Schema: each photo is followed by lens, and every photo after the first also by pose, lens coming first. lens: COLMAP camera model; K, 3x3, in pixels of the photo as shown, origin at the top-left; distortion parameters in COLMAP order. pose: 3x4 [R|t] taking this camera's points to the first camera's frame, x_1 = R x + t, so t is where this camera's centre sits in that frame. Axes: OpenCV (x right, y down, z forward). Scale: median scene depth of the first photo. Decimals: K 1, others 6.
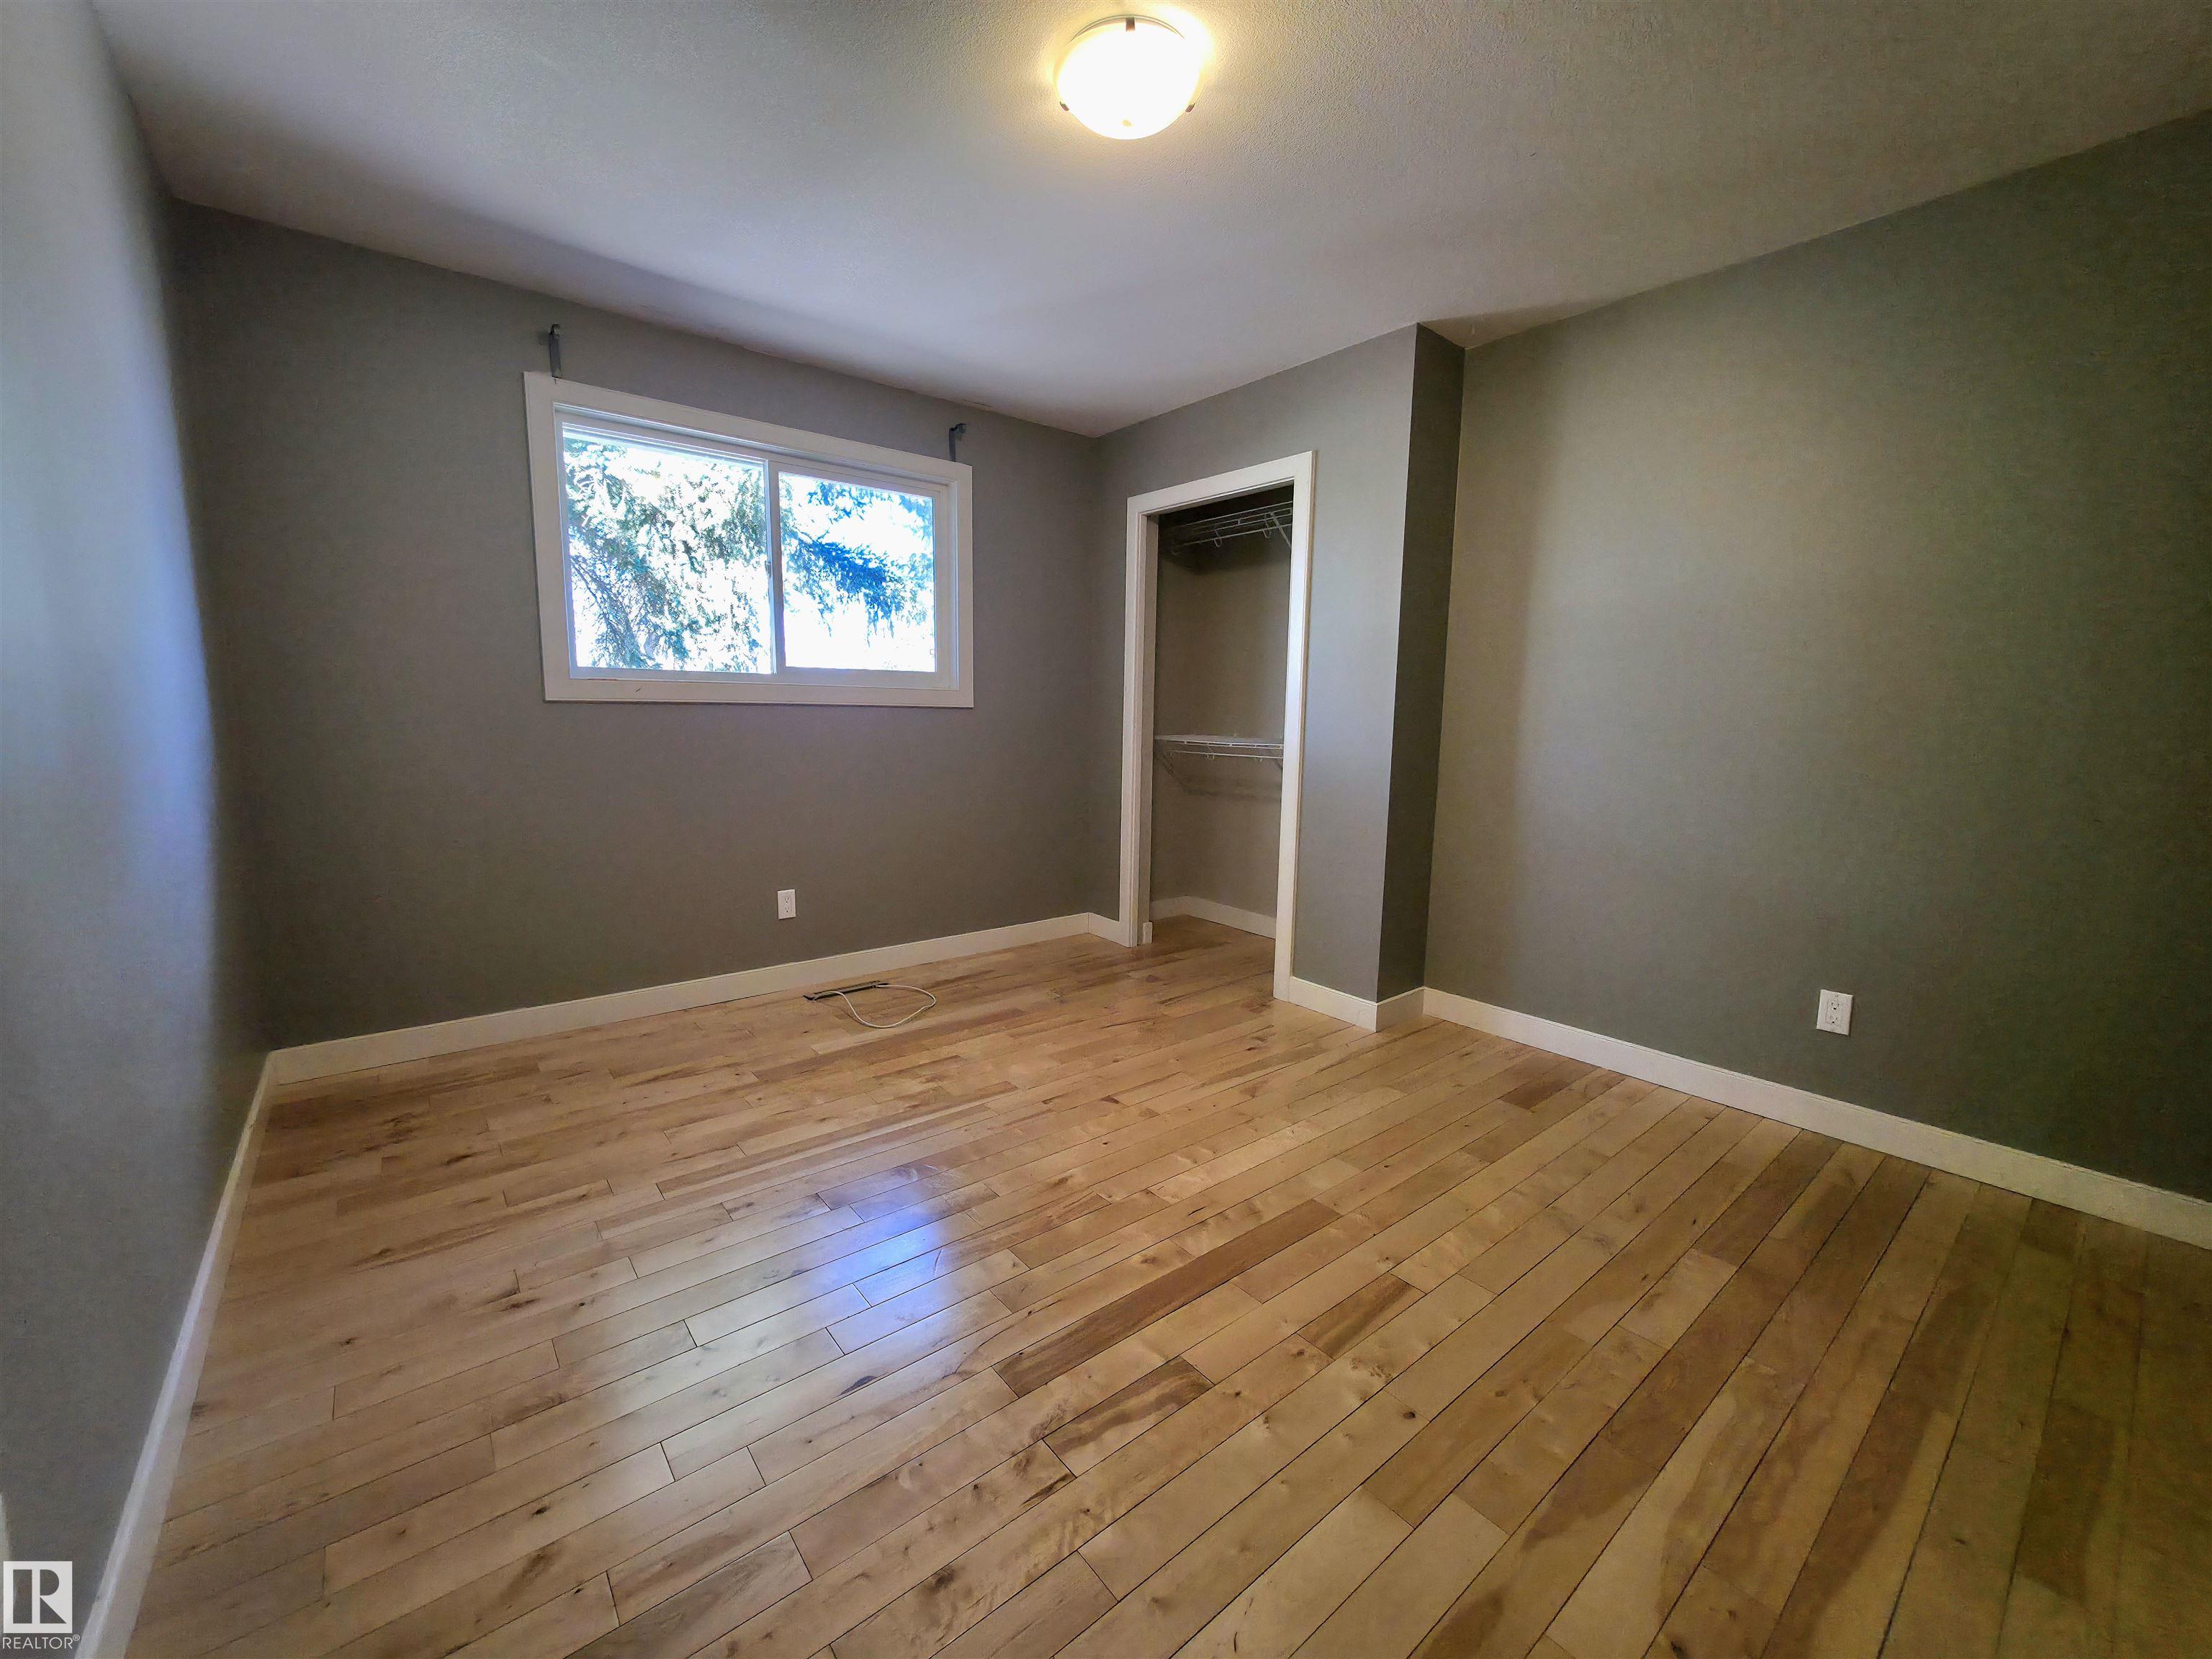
lens RADIAL K [[875.7, 0, 1096.3], [0, 875.7, 823.9], [0, 0, 1]] dist [0.000291, 0.000162]
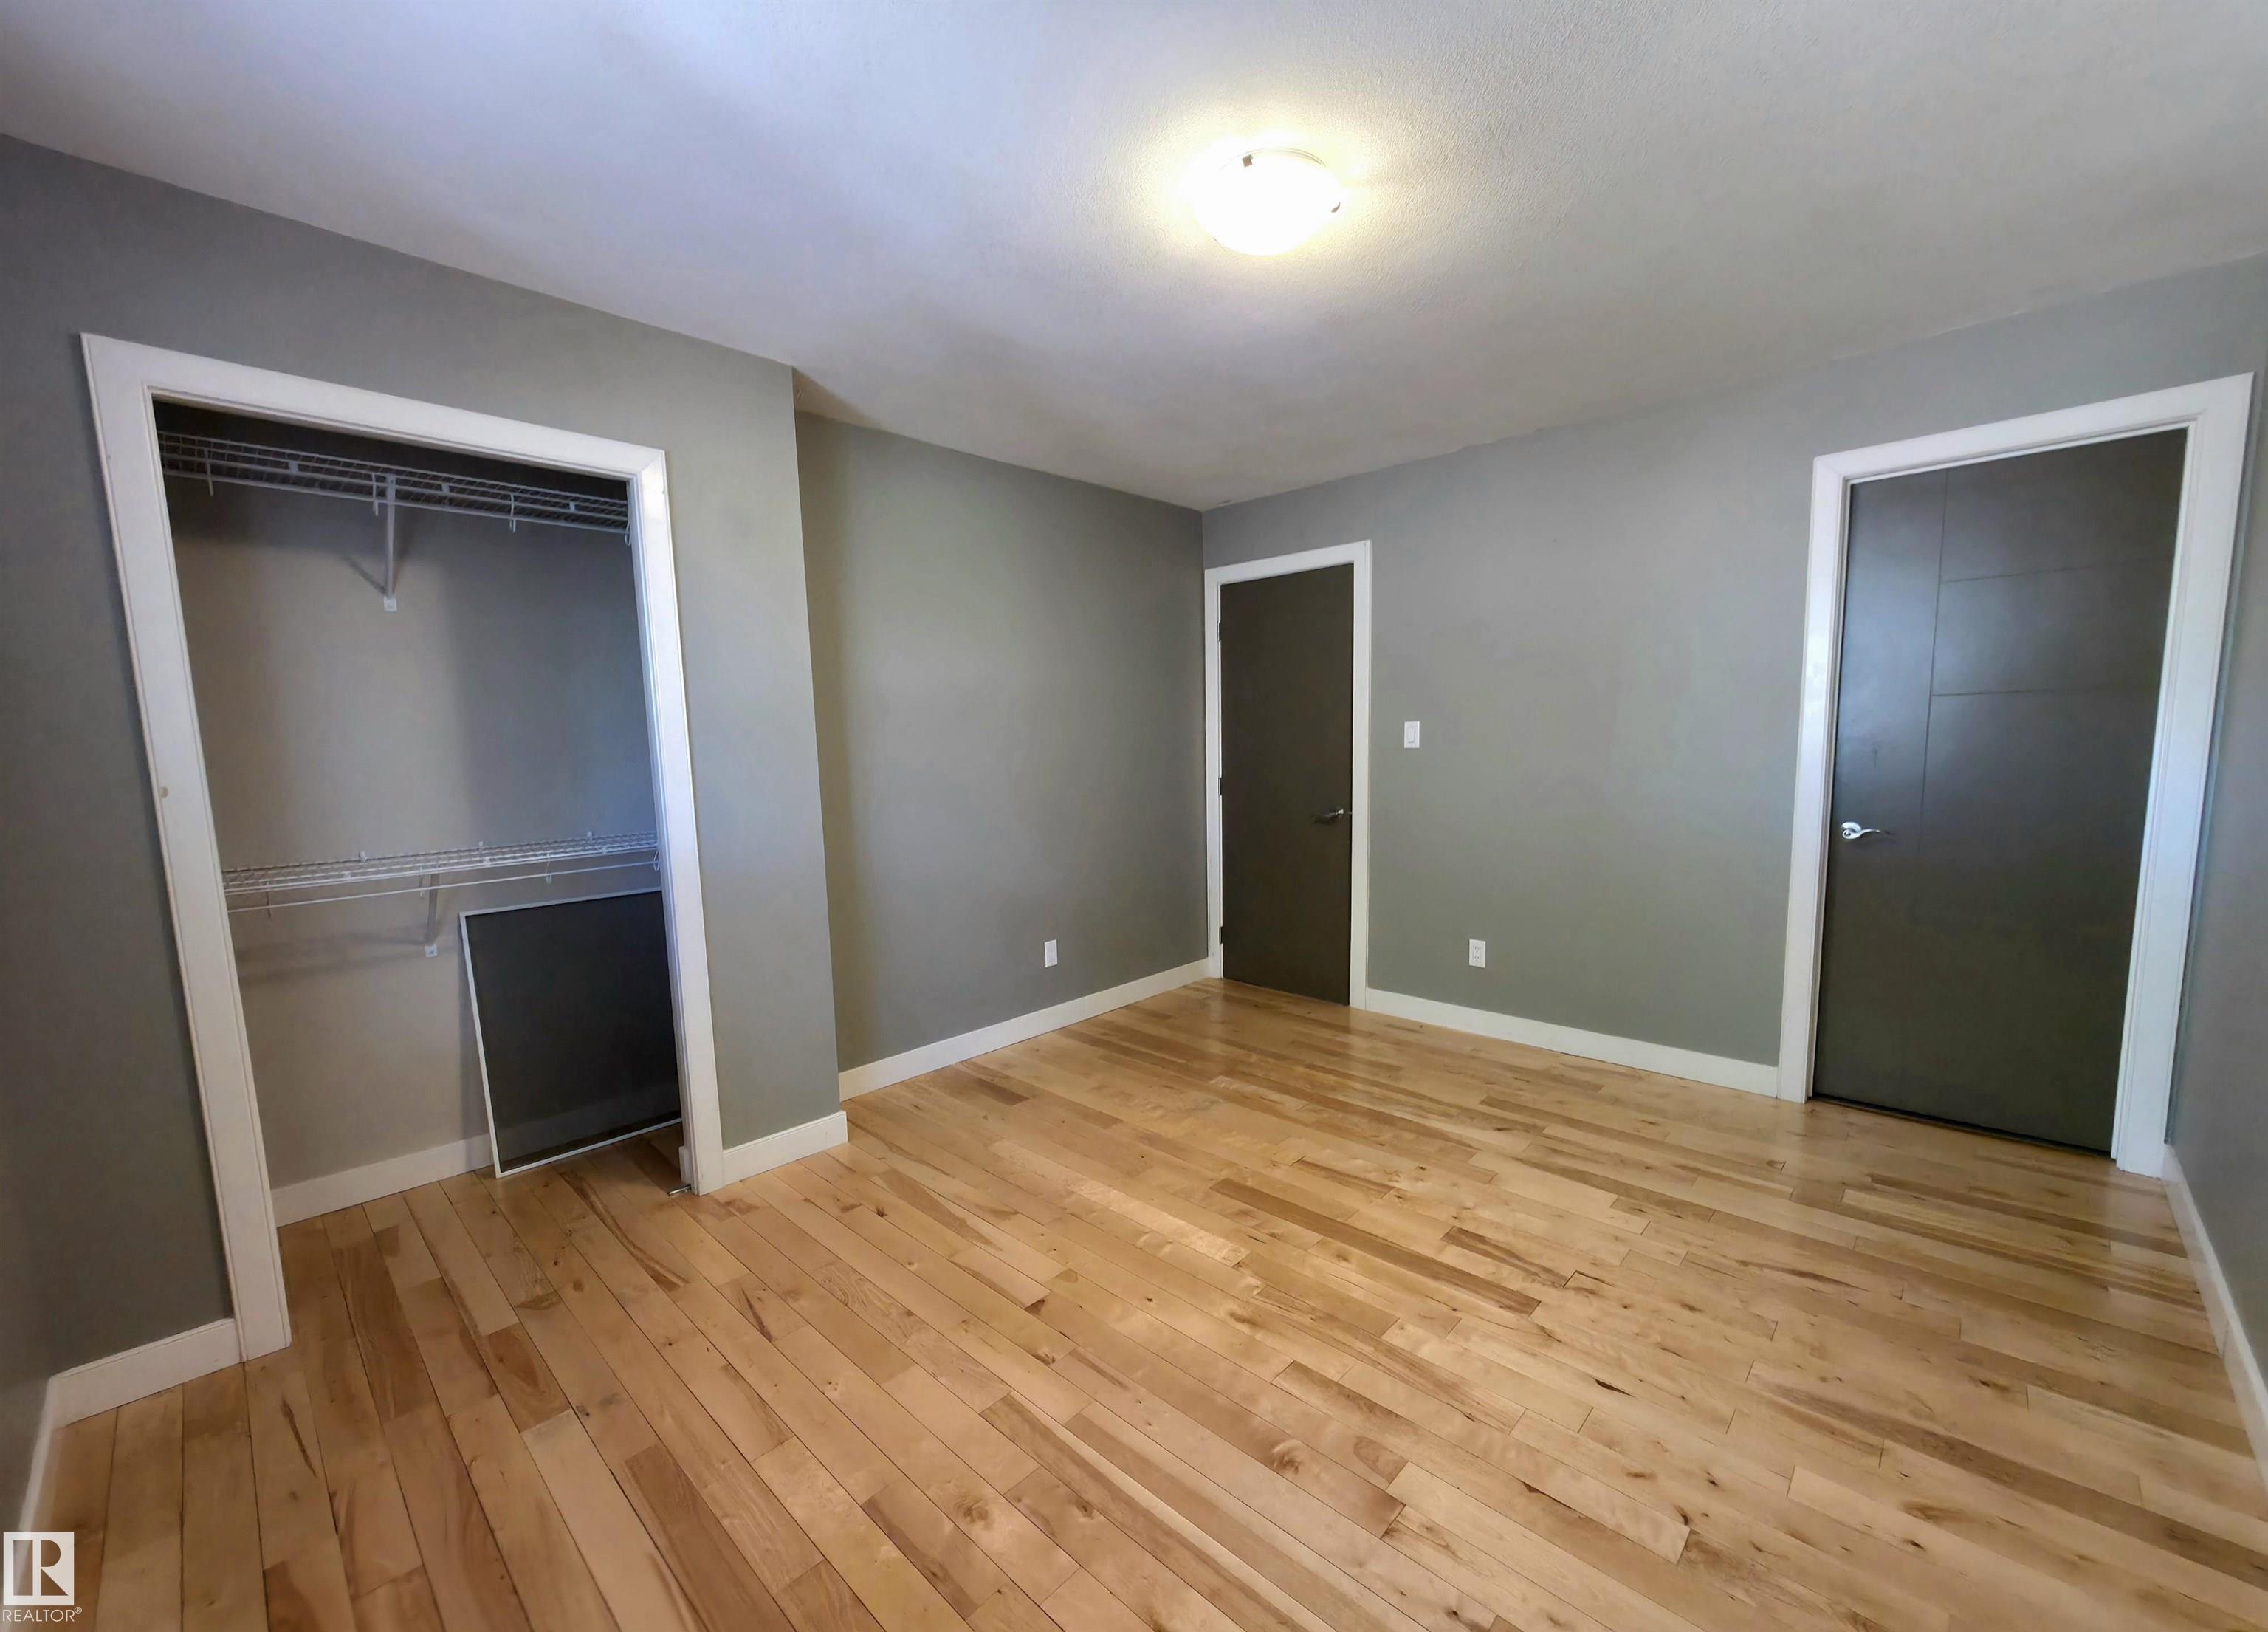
lens RADIAL K [[908.3, 0, 1109.4], [0, 908.3, 846.4], [0, 0, 1]] dist [-0.000726, 0.000009]
pose [[-0.116684, -0.134765, 0.983983, -0.774898], [0.154036, 0.976307, 0.151979, -0.210236], [-0.981151, 0.169303, -0.093161, 0.993429]]
